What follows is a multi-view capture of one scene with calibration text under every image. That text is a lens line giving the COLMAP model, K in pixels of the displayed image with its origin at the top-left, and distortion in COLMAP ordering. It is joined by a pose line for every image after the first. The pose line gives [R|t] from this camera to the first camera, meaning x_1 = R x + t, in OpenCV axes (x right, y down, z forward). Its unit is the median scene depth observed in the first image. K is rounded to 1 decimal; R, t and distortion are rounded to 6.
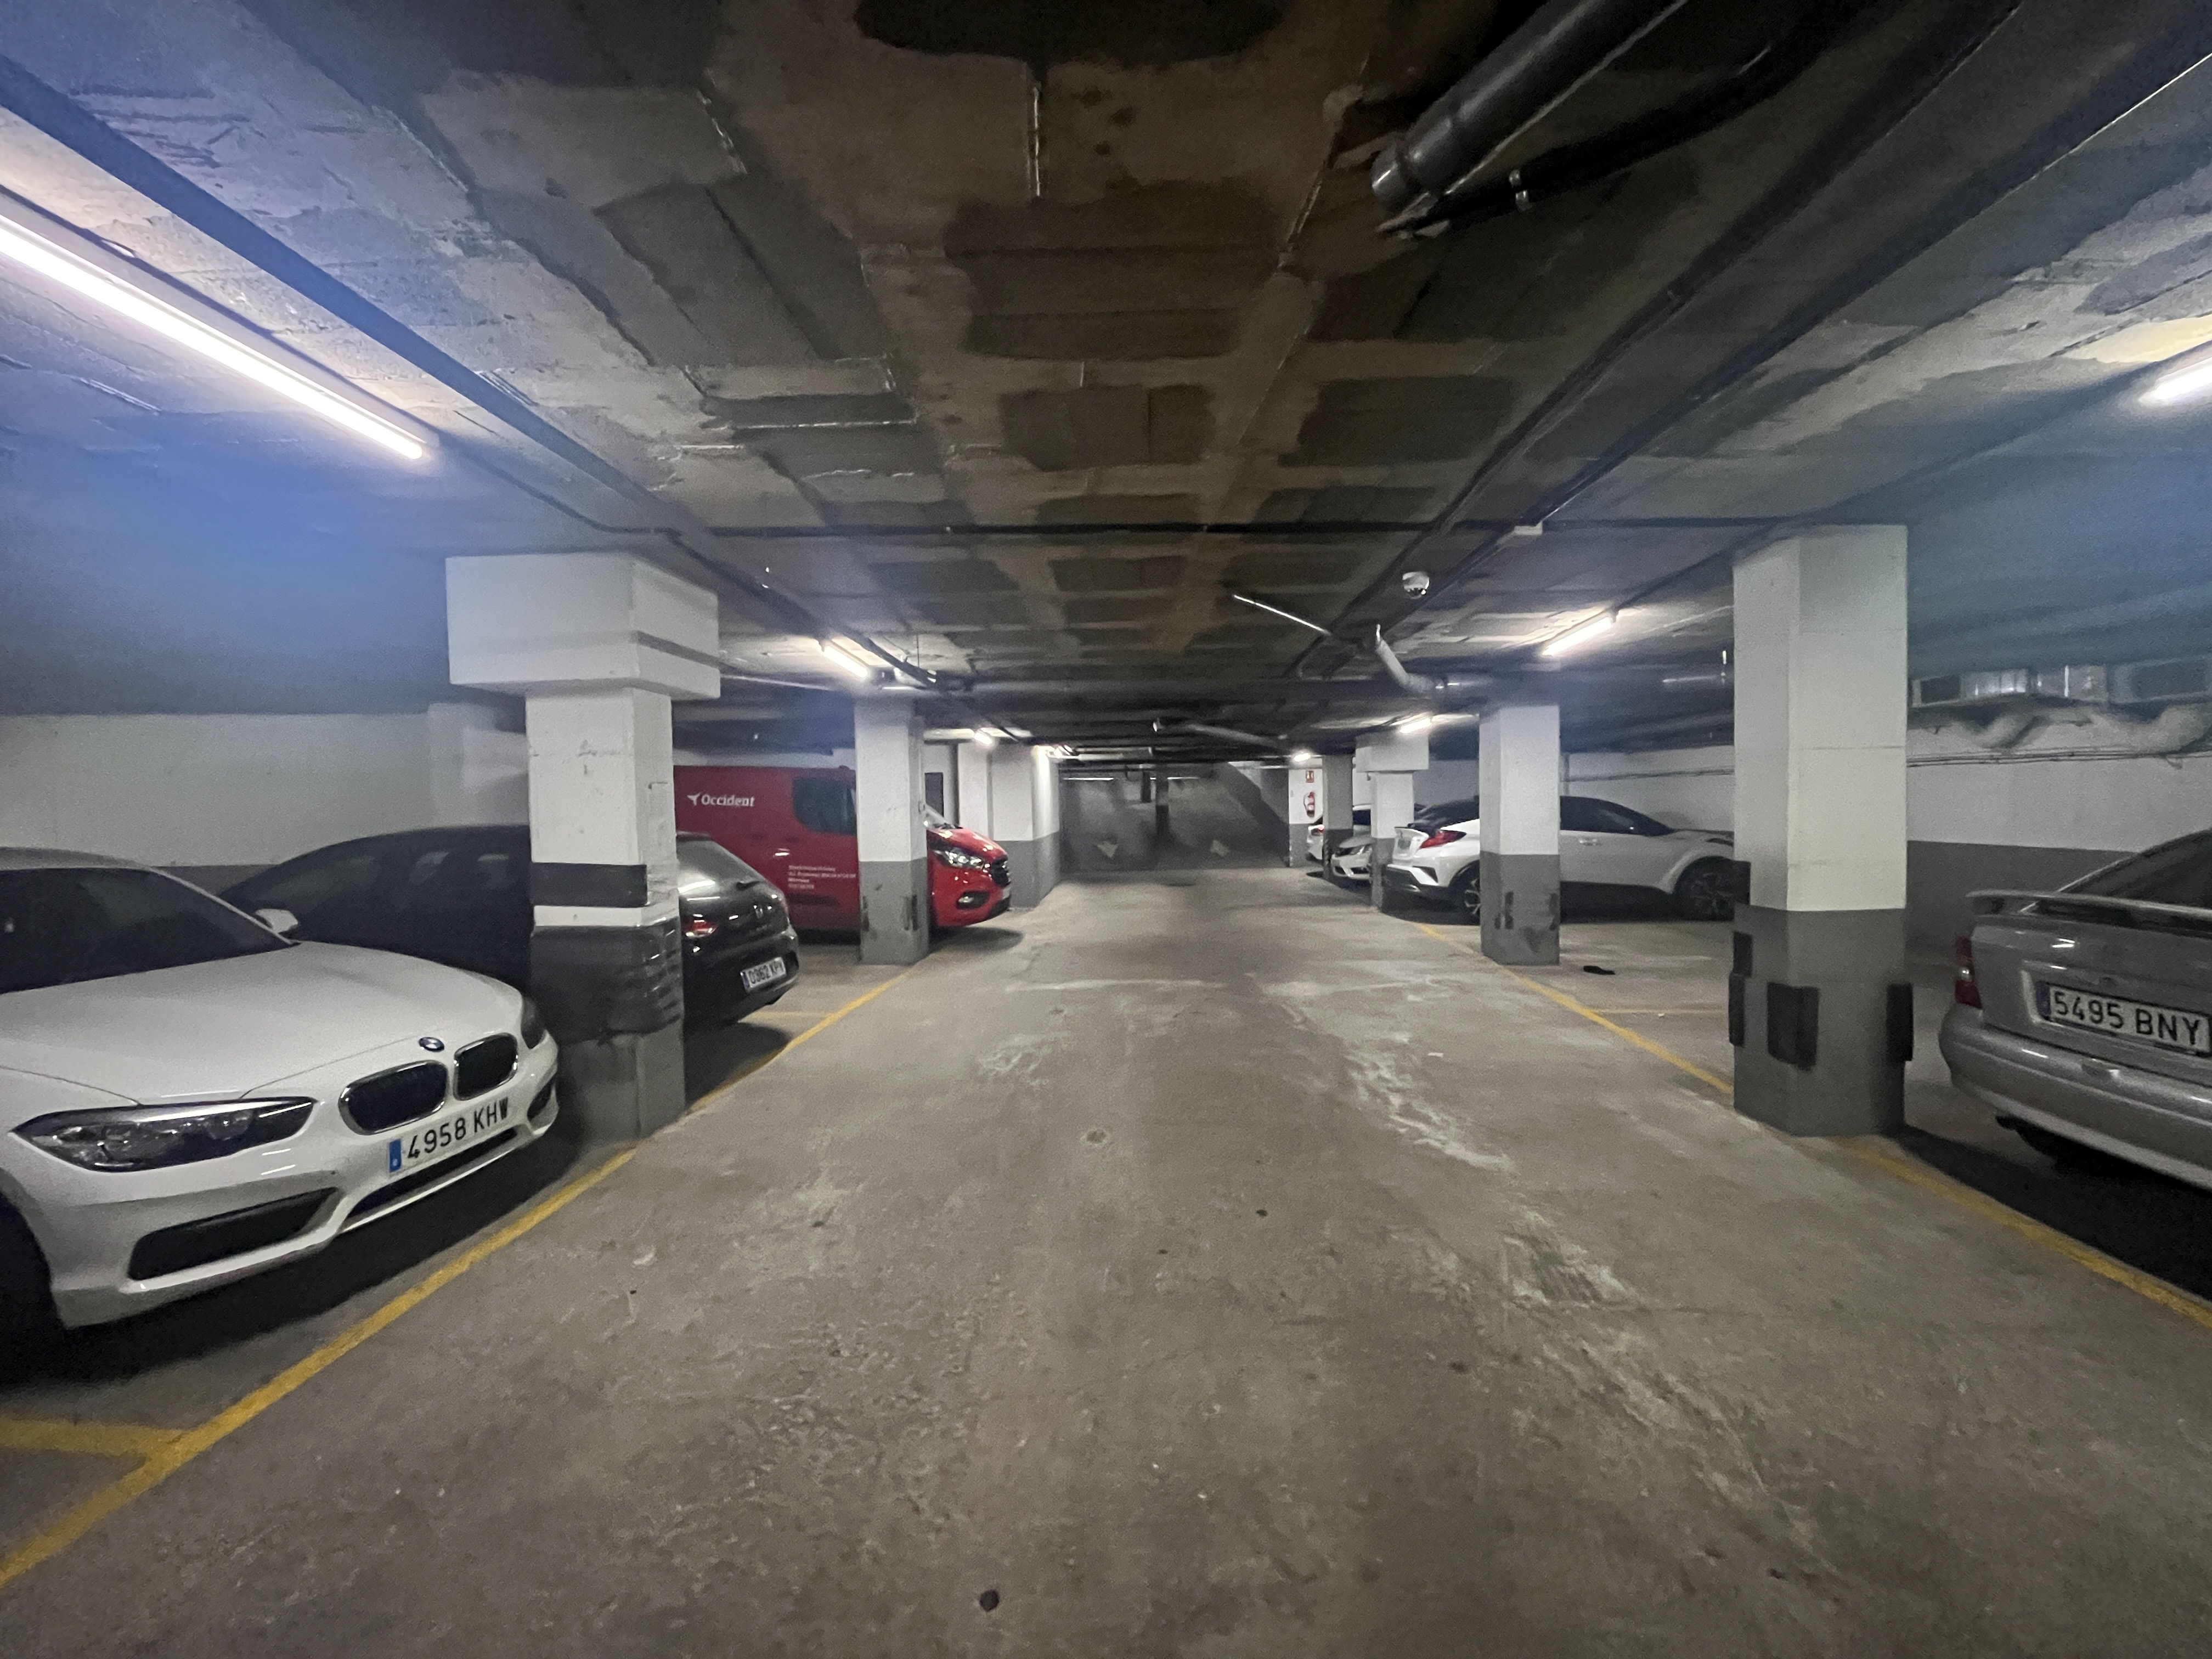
lens RADIAL K [[893.6, 0, 1107.4], [0, 893.6, 832.9], [0, 0, 1]] dist [-0.002691, -0.000409]
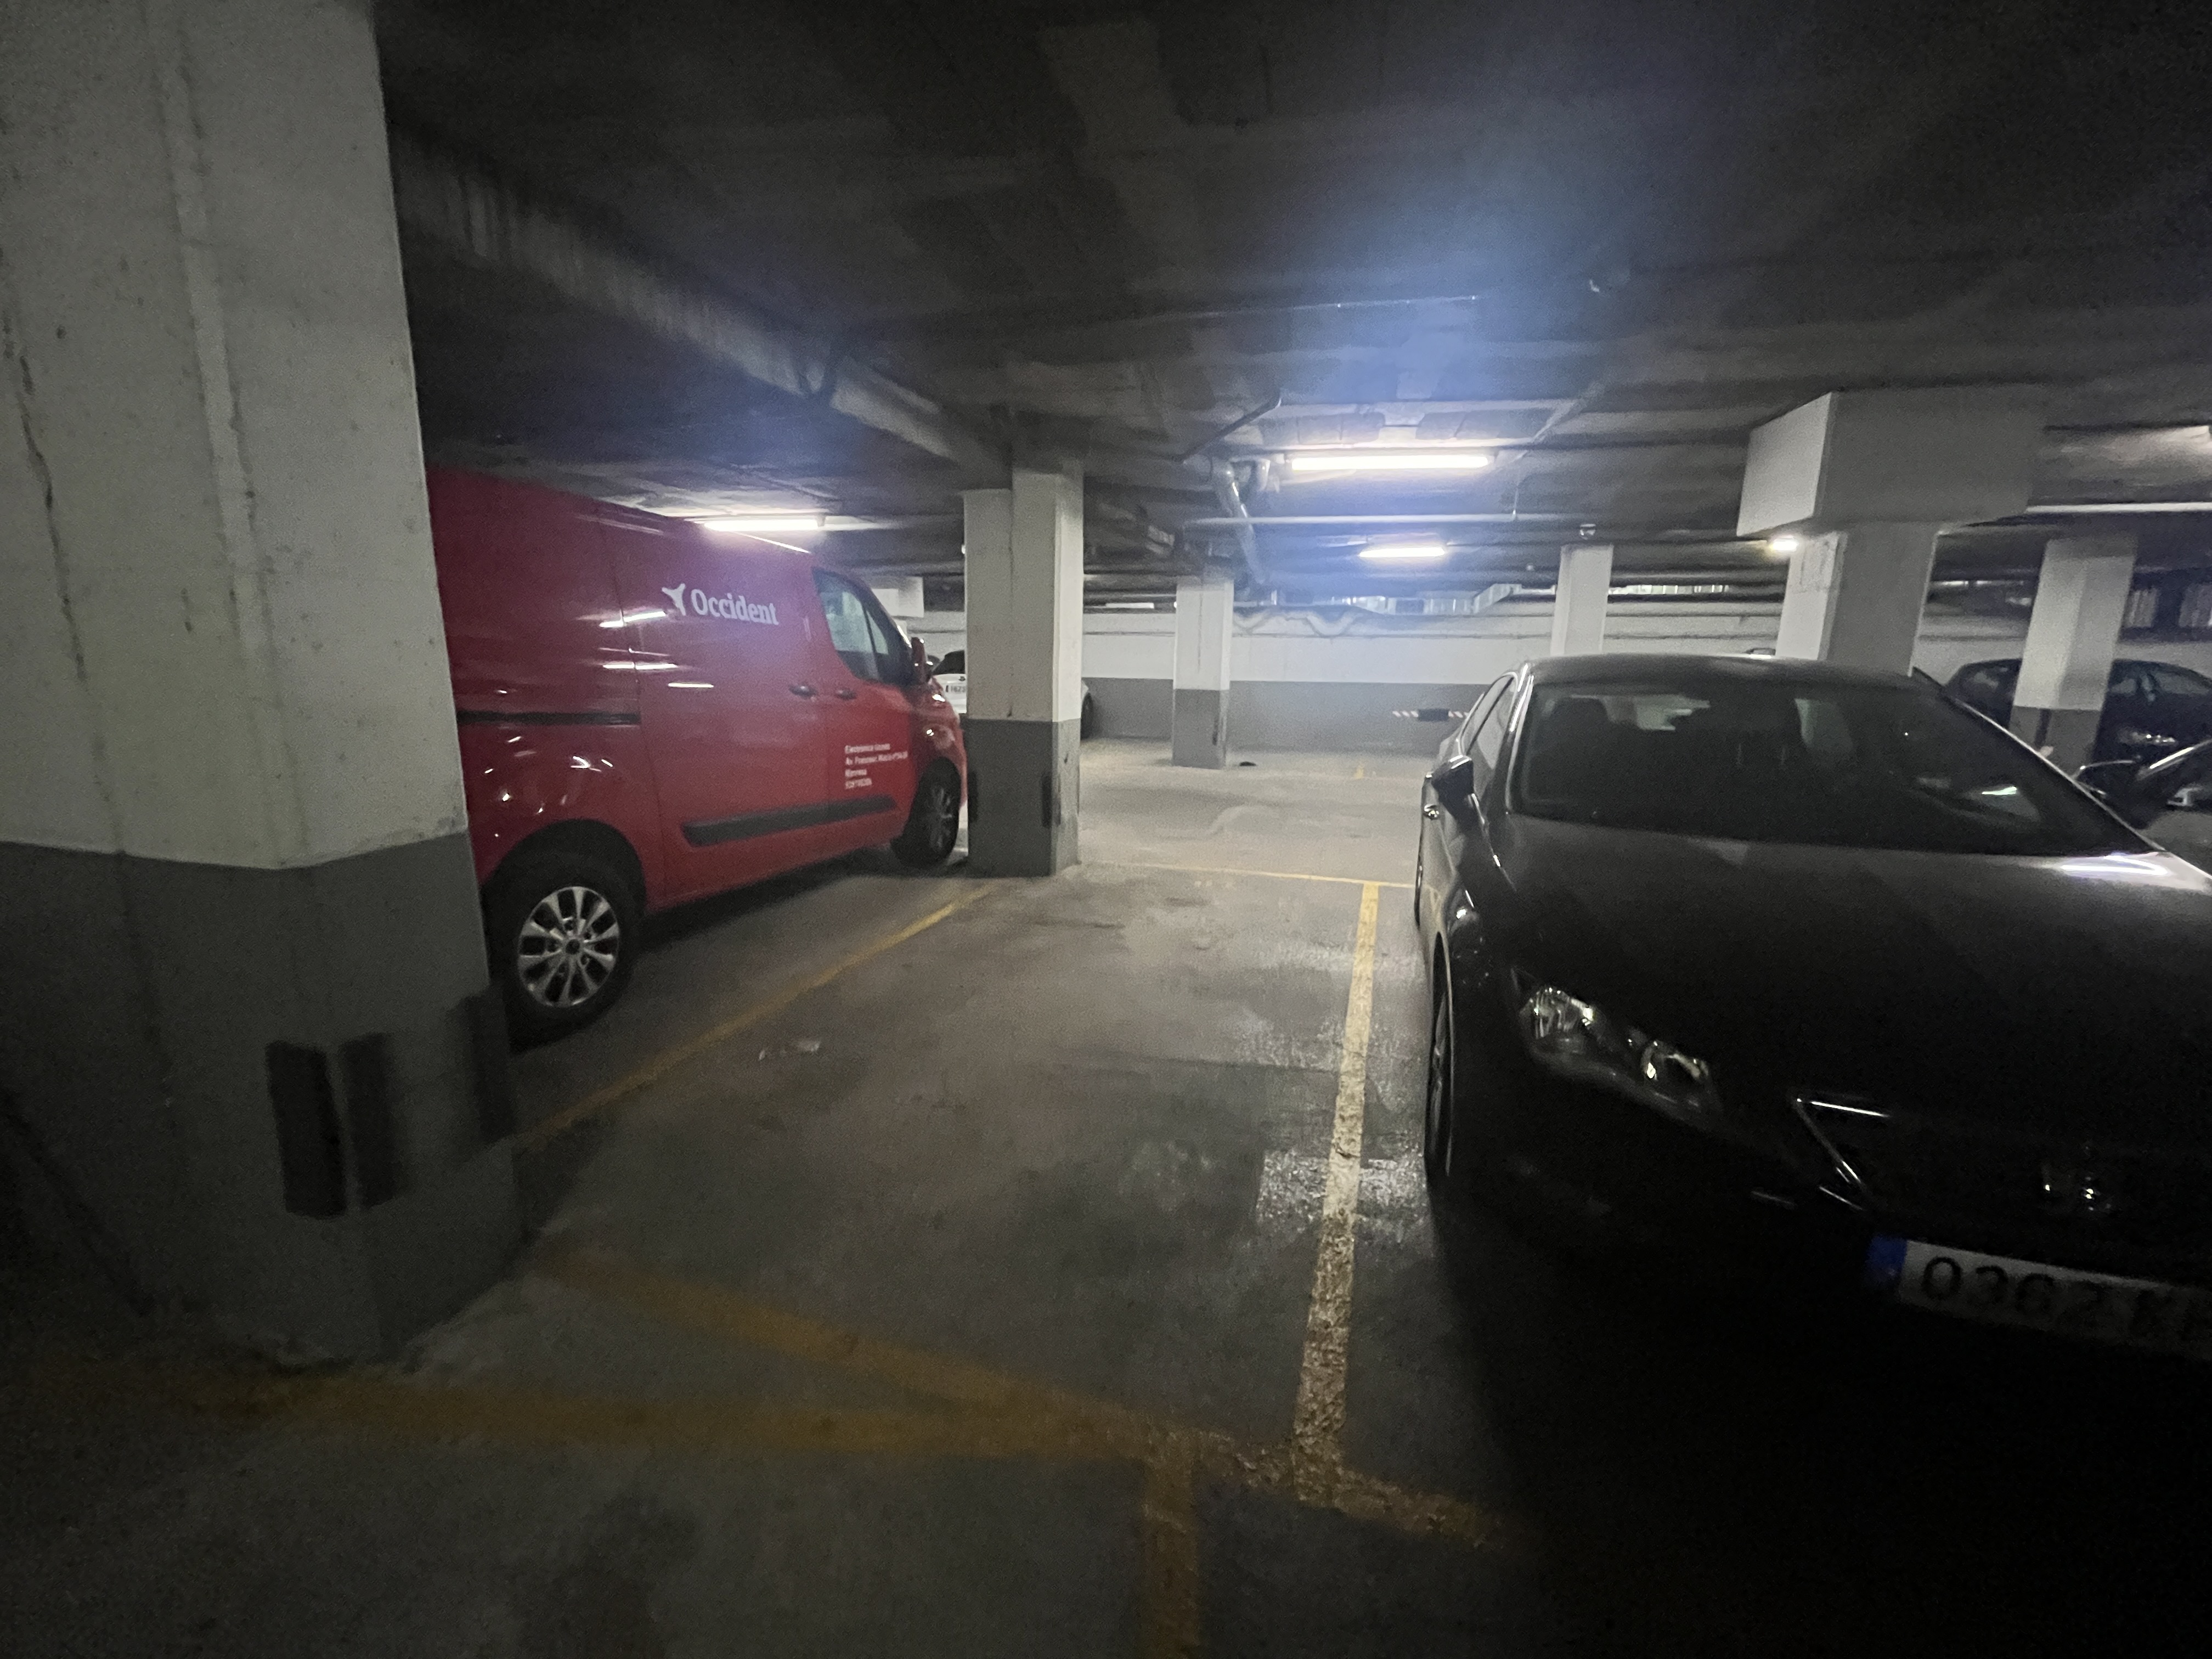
lens RADIAL K [[893.6, 0, 1102.8], [0, 893.6, 821.3], [0, 0, 1]] dist [-0.002691, -0.000409]
pose [[0.222013, -0.160702, 0.961710, -0.827366], [0.016089, 0.986794, 0.161179, -0.001387], [-0.974911, -0.020311, 0.221666, 0.739447]]
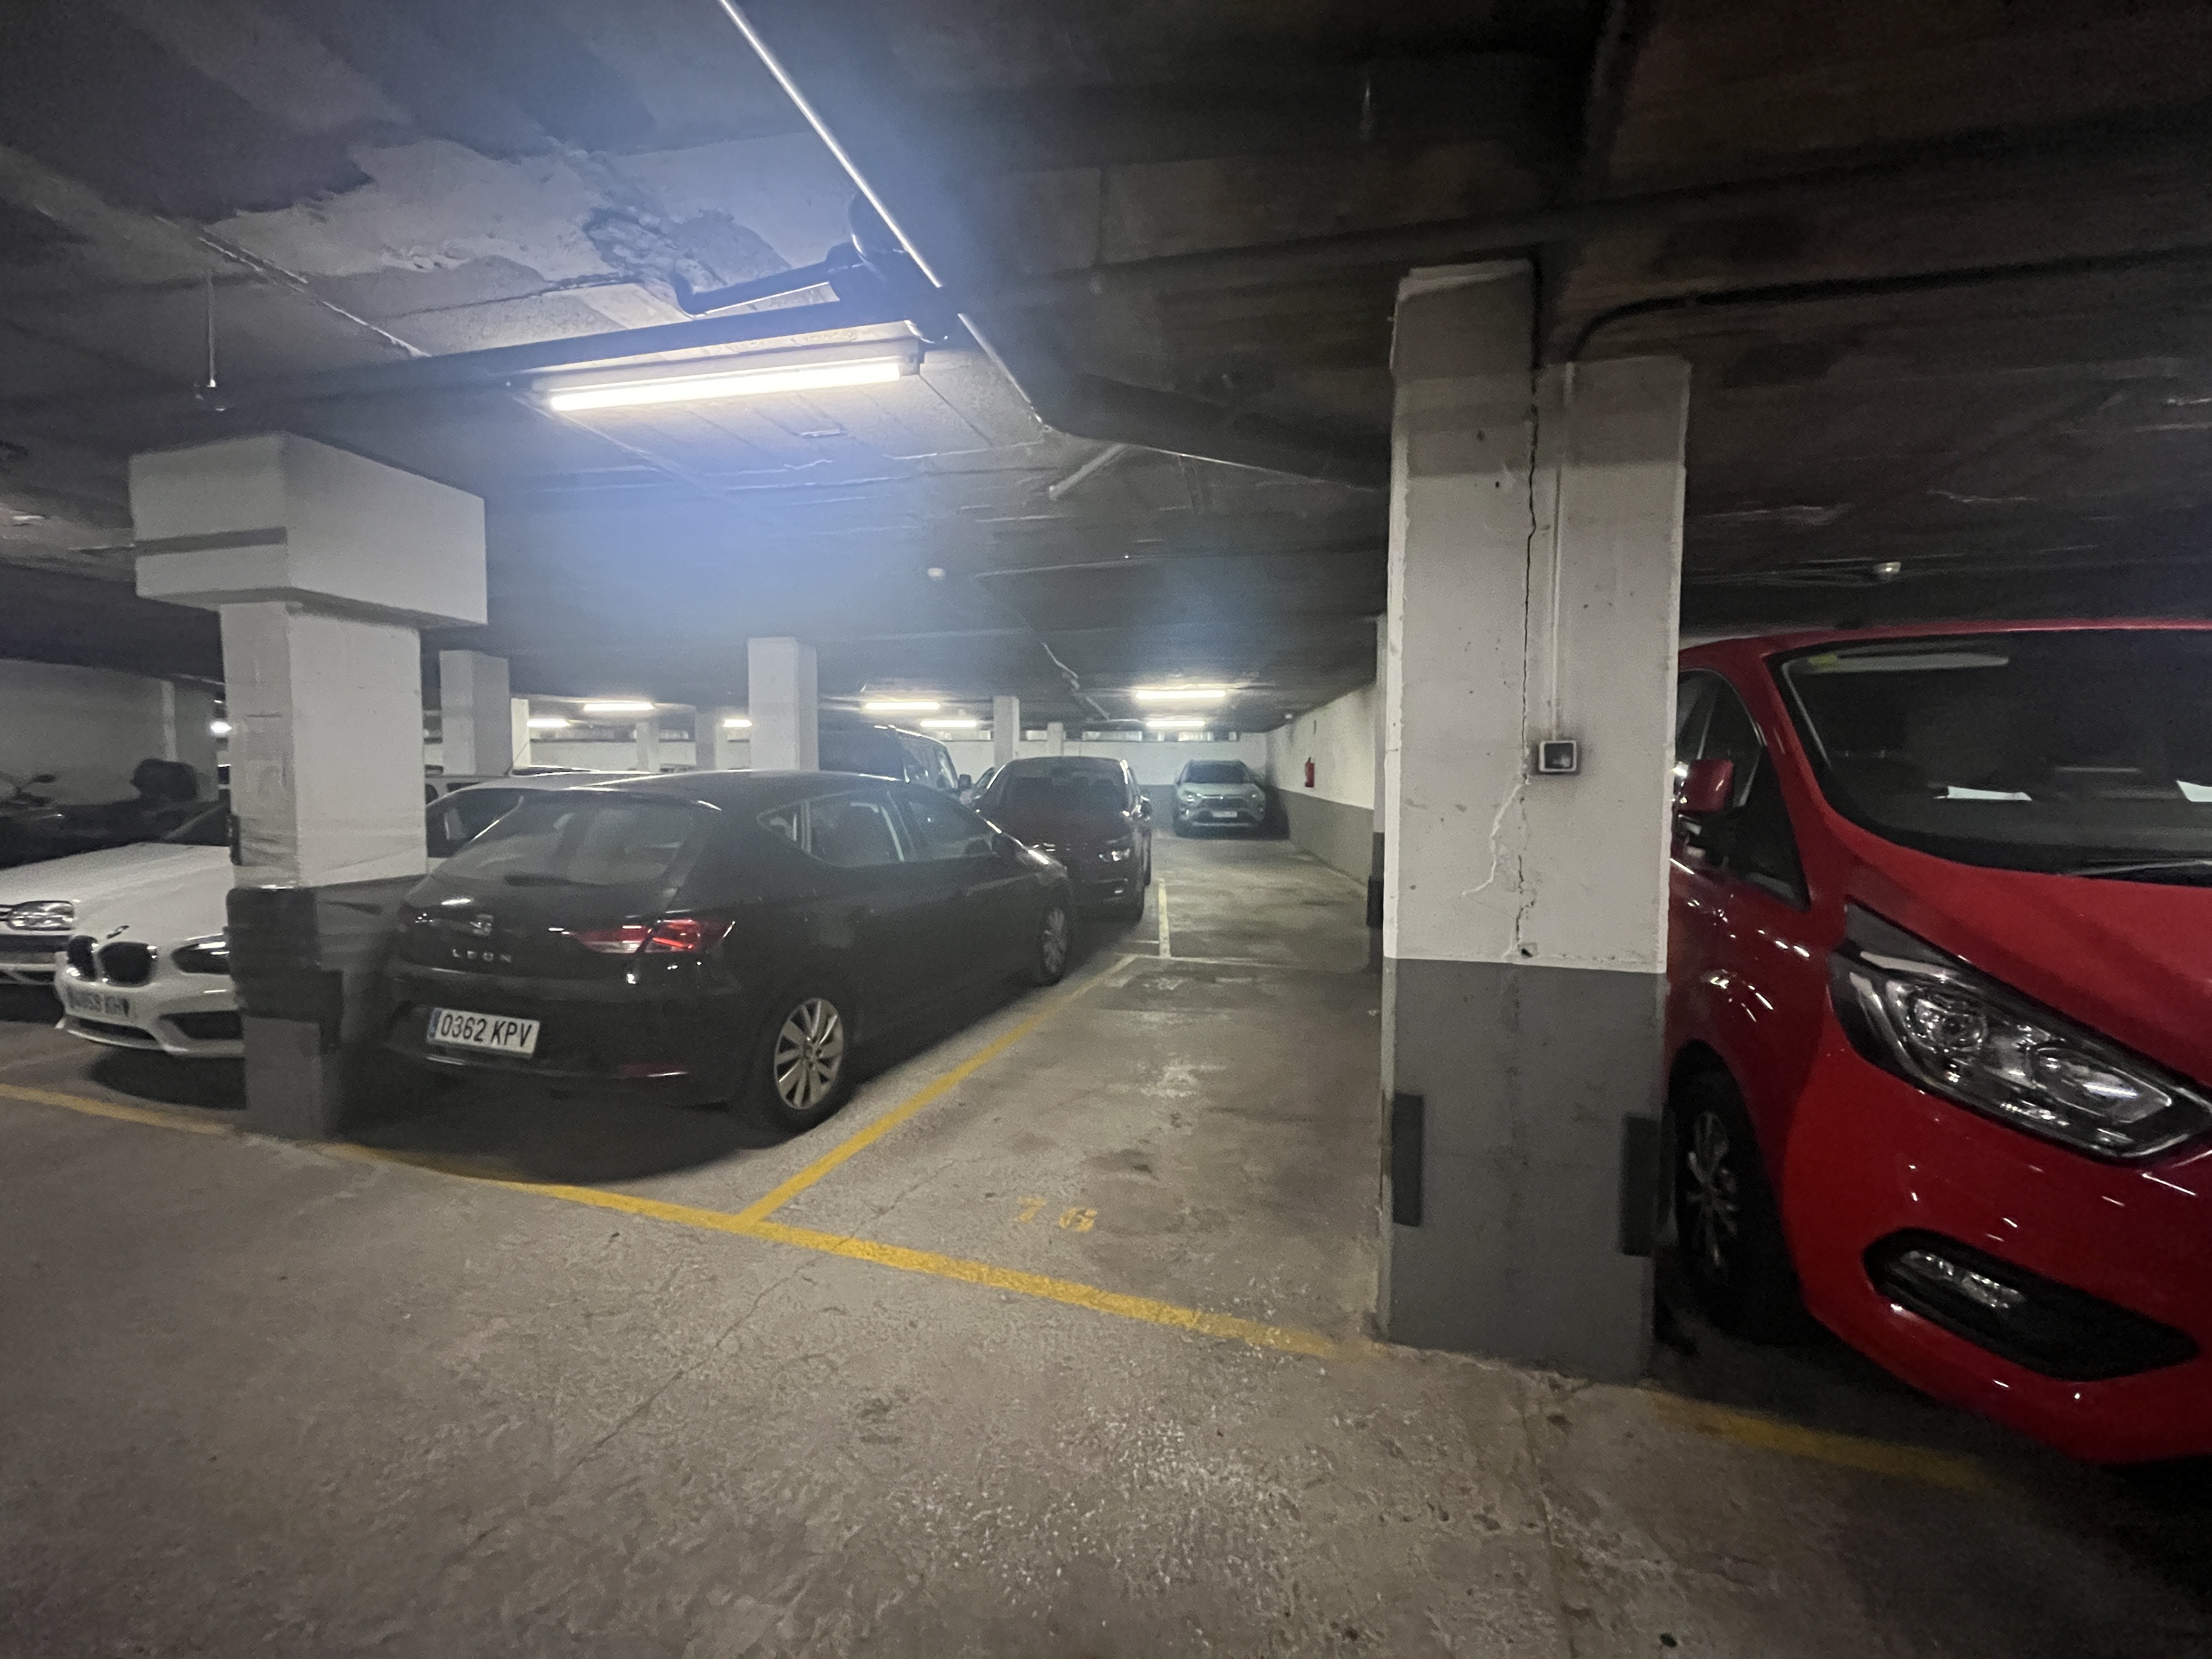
lens RADIAL K [[893.6, 0, 1107.2], [0, 893.6, 827.1], [0, 0, 1]] dist [-0.002691, -0.000409]
pose [[-0.230567, 0.072292, -0.970367, 0.047276], [-0.037565, 0.995832, 0.083115, -0.023518], [0.972331, 0.055616, -0.226890, 0.879223]]
